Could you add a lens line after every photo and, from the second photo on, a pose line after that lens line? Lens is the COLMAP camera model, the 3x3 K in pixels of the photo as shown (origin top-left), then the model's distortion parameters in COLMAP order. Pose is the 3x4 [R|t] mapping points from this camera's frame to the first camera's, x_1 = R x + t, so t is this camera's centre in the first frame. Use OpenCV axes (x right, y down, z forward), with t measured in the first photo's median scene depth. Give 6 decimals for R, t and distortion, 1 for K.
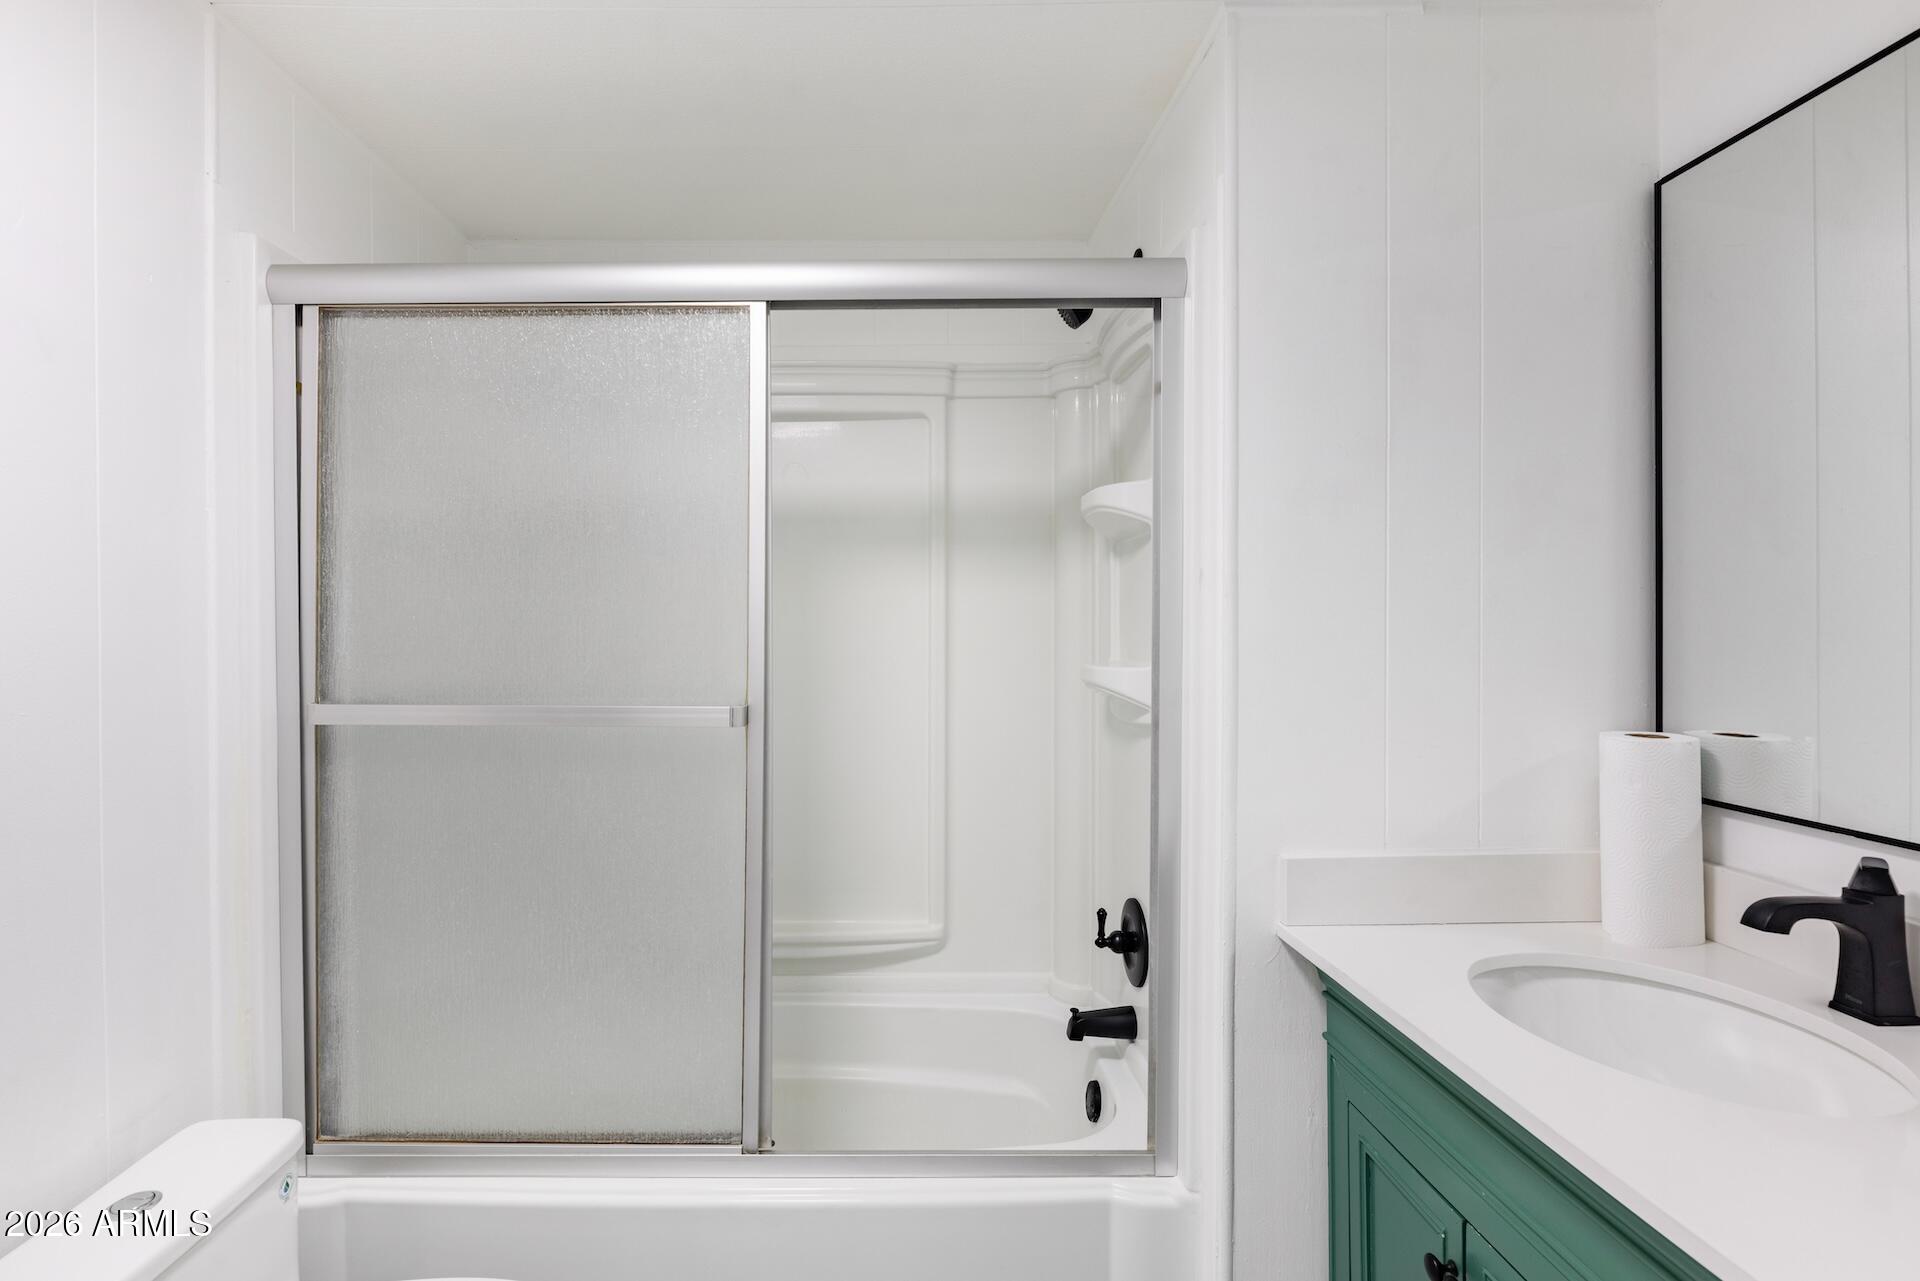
lens RADIAL K [[882.6, 0, 912.2], [0, 882.6, 635.1], [0, 0, 1]] dist [-0.004096, -0.001721]
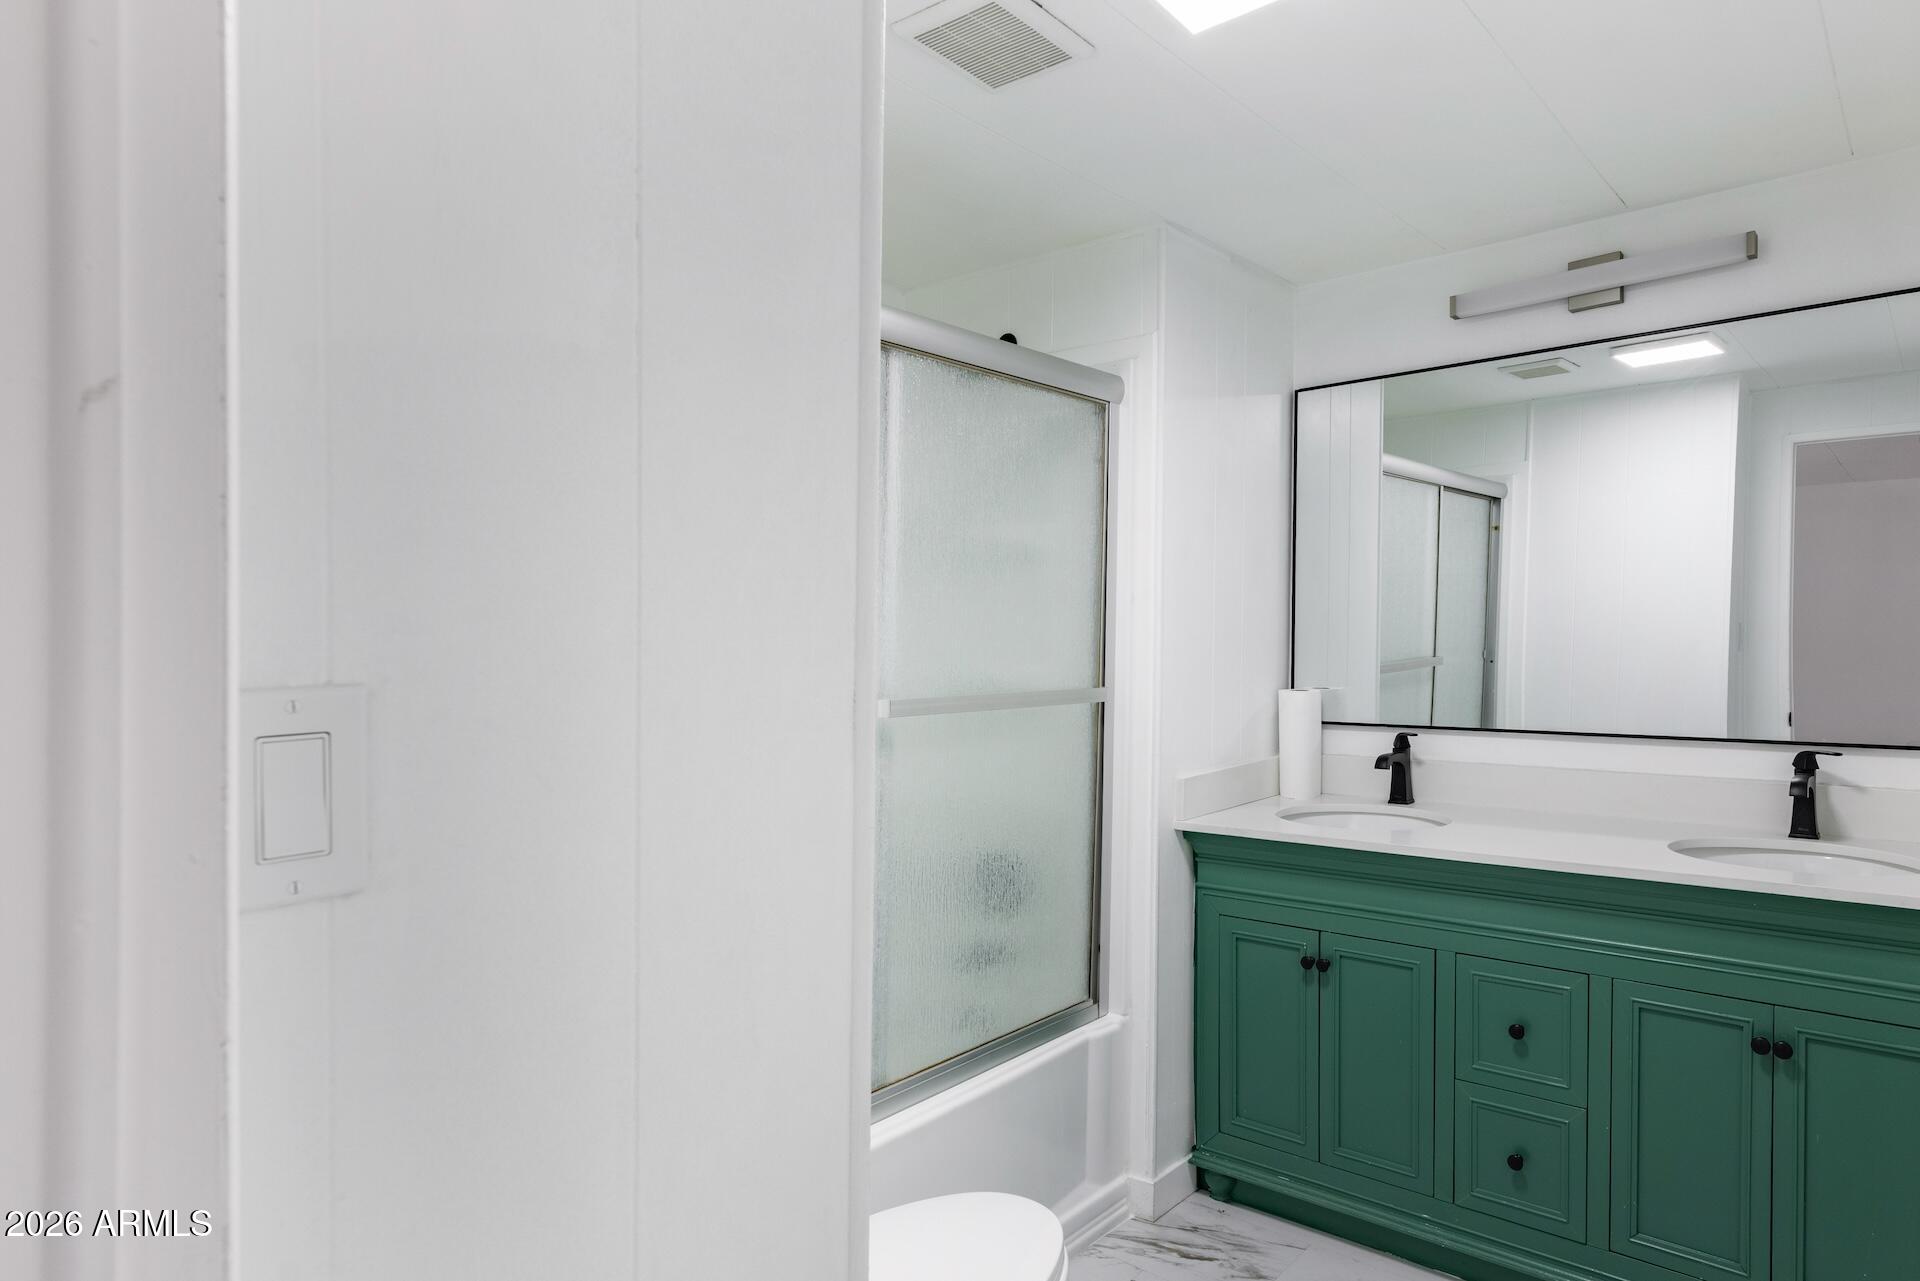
lens RADIAL K [[1145.7, 0, 964.0], [0, 1145.7, 664.3], [0, 0, 1]] dist [0.005677, 0.002173]
pose [[0.650176, -0.022614, 0.759447, -1.525360], [0.006348, 0.999684, 0.024332, -0.003882], [-0.759757, -0.010999, 0.650114, -0.042669]]
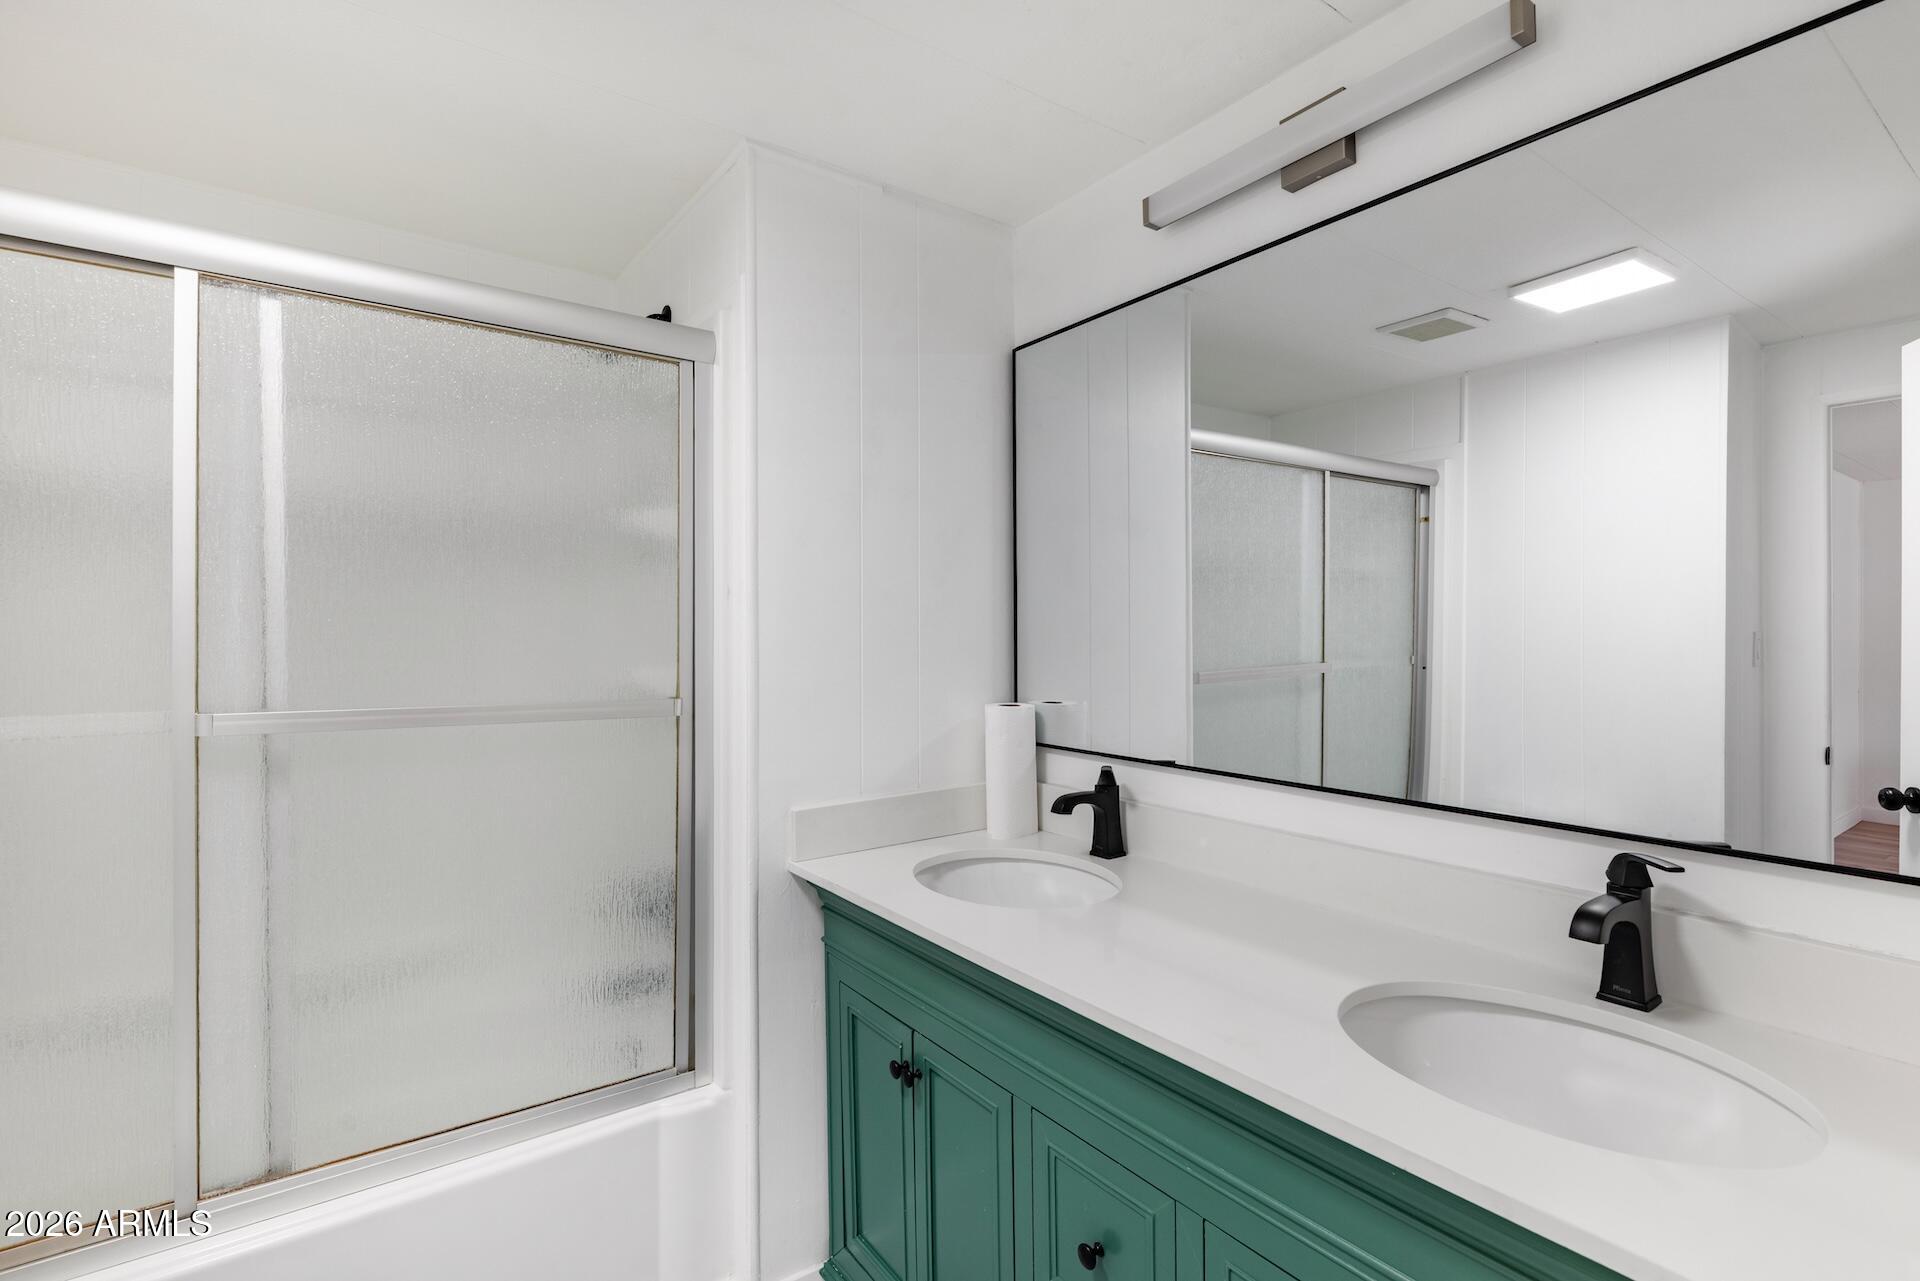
lens RADIAL K [[836.3, 0, 915.4], [0, 836.3, 631.1], [0, 0, 1]] dist [-0.011251, -0.000134]
pose [[0.840726, 0.000746, 0.541461, -0.110847], [0.003359, 0.999973, -0.006593, -0.007498], [-0.541451, 0.007362, 0.840700, -0.162681]]
